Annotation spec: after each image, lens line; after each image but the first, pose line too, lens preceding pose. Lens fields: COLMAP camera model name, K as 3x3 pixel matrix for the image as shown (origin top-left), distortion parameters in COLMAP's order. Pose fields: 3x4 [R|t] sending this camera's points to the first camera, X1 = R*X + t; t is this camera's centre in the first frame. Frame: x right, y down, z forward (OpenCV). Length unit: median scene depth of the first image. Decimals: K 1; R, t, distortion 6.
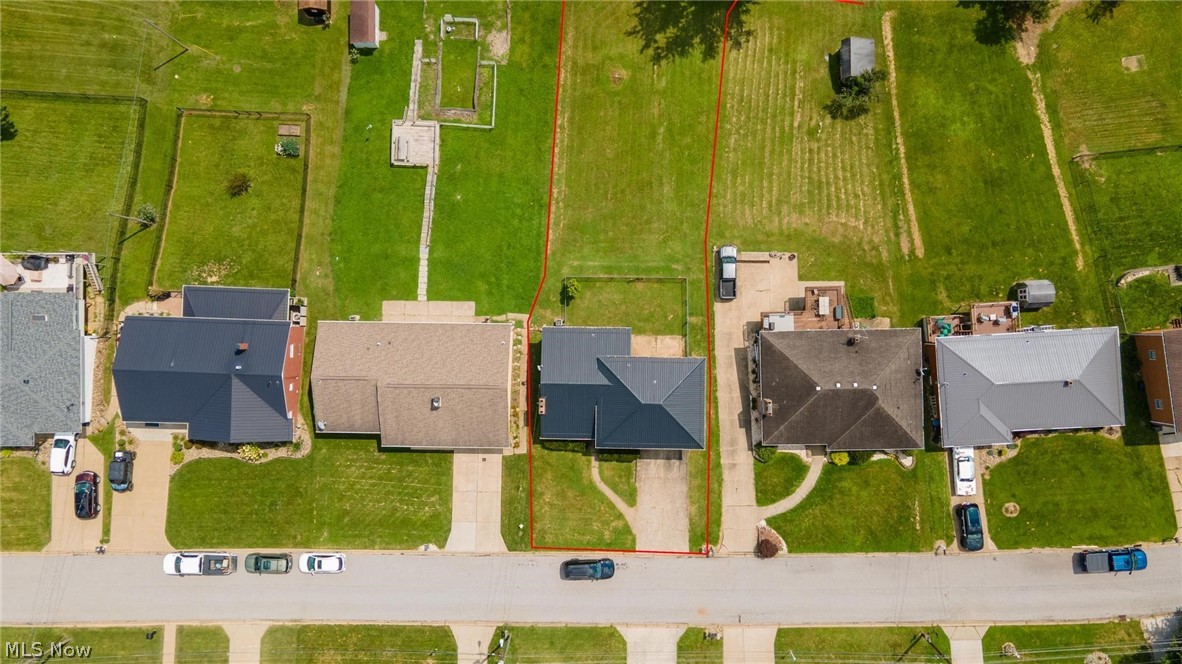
lens RADIAL K [[859.7, 0, 584.2], [0, 859.7, 325.6], [0, 0, 1]] dist [0.024747, 0.029709]
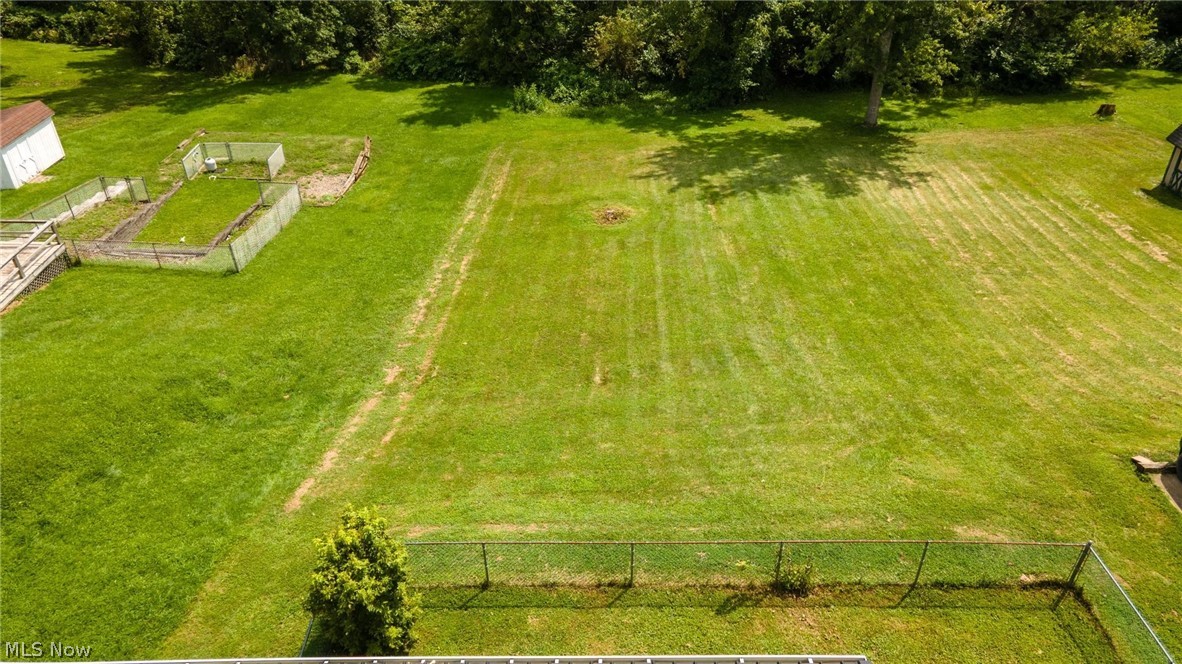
lens RADIAL K [[859.7, 0, 590.7], [0, 859.7, 330.9], [0, 0, 1]] dist [0.024747, 0.029709]
pose [[0.999889, 0.001626, 0.014789, 0.024812], [0.011018, 0.587026, -0.809493, 0.053149], [-0.009998, 0.809566, 0.586944, 0.896037]]
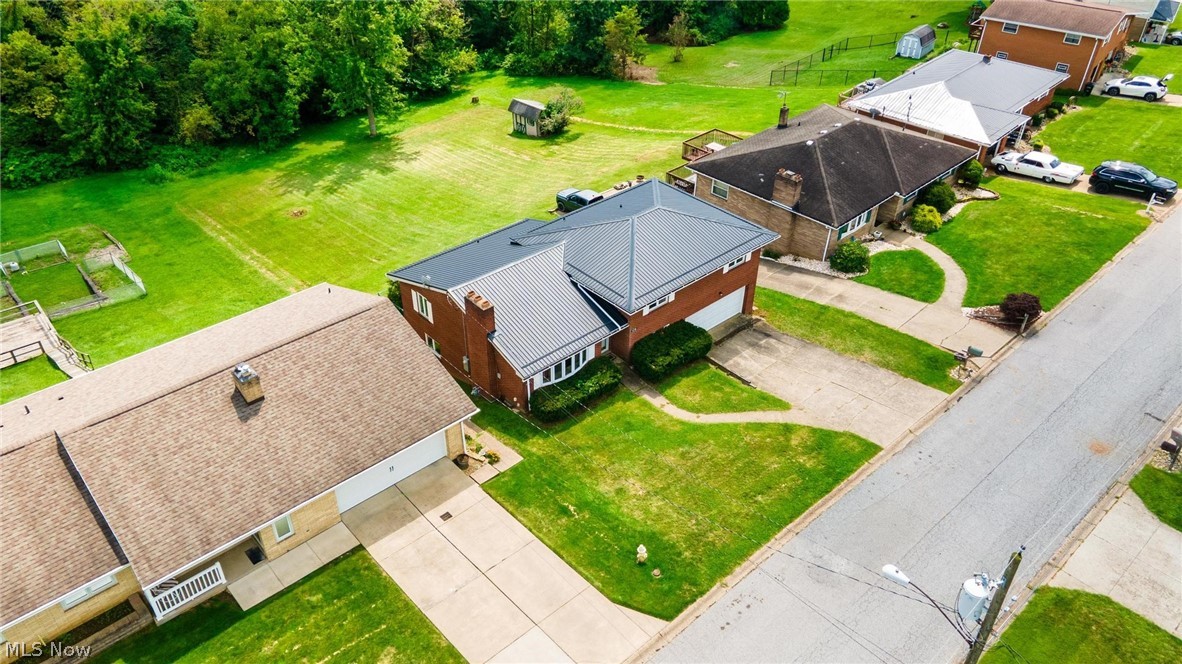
lens RADIAL K [[859.7, 0, 585.6], [0, 859.7, 329.0], [0, 0, 1]] dist [0.024747, 0.029709]
pose [[0.736046, -0.371304, 0.566012, -0.252869], [0.676270, 0.440298, -0.590590, 0.381231], [-0.029926, 0.817478, 0.575182, 0.715712]]
